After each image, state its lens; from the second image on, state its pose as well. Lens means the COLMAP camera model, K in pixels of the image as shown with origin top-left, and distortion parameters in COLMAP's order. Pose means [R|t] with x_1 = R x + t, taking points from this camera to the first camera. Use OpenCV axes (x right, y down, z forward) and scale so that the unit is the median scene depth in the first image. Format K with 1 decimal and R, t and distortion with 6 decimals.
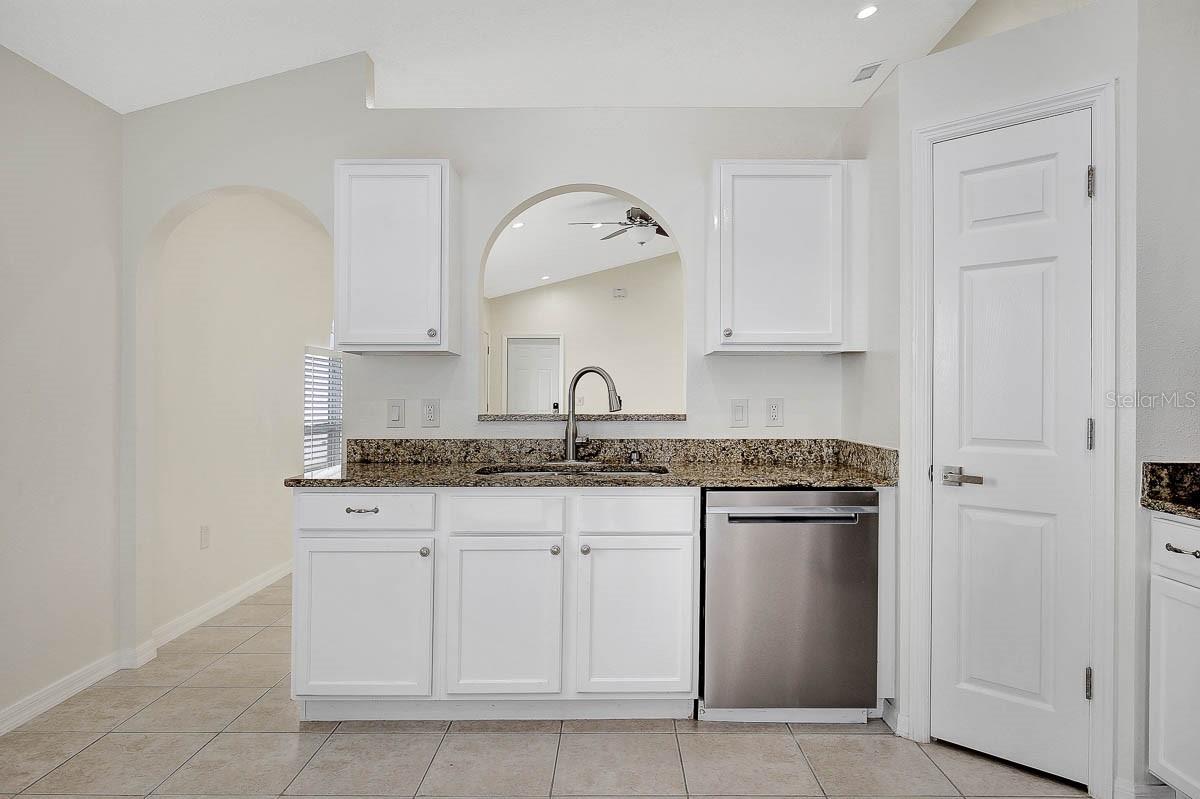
lens RADIAL K [[723.8, 0, 600.0], [0, 723.8, 399.5], [0, 0, 1]] dist [-0.000886, 0.000440]
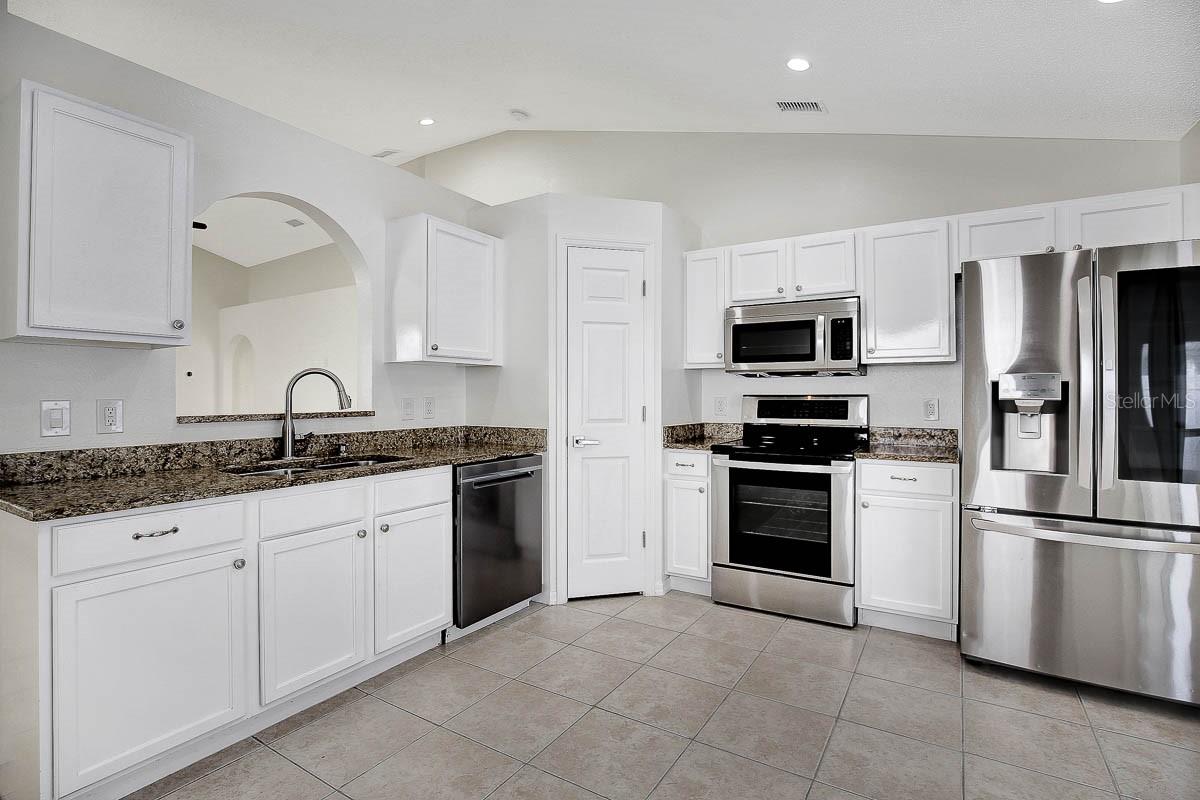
lens RADIAL K [[600.1, 0, 600.0], [0, 600.1, 400.0], [0, 0, 1]] dist [0.003849, -0.000156]
pose [[0.515045, -0.007097, 0.857134, -0.545361], [0.002675, 0.999974, 0.006672, -0.002814], [-0.857159, -0.001143, 0.515051, 0.169782]]
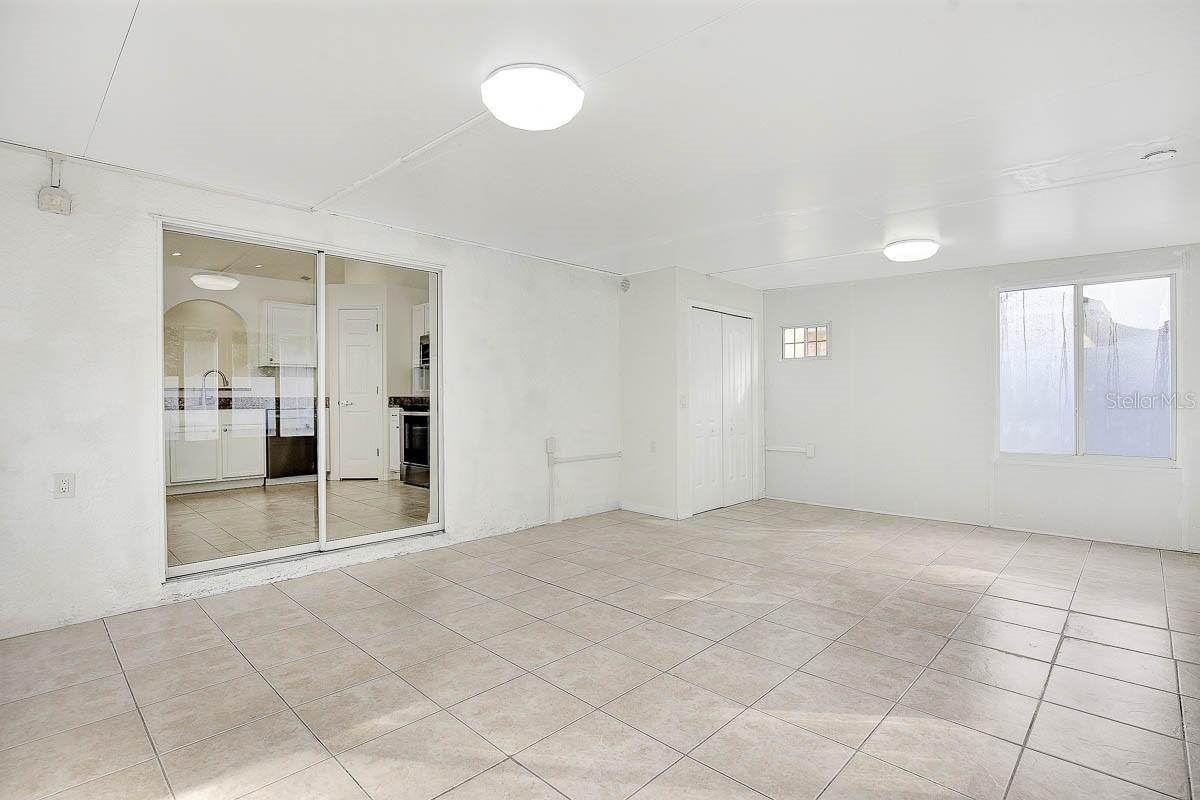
lens RADIAL K [[574.1, 0, 600.0], [0, 574.1, 400.0], [0, 0, 1]] dist [-0.029218, 0.000097]
pose [[0.684803, -0.011026, 0.728645, -0.550440], [0.008315, 0.999939, 0.007317, 0.061585], [-0.728681, 0.001048, 0.684853, -1.446740]]
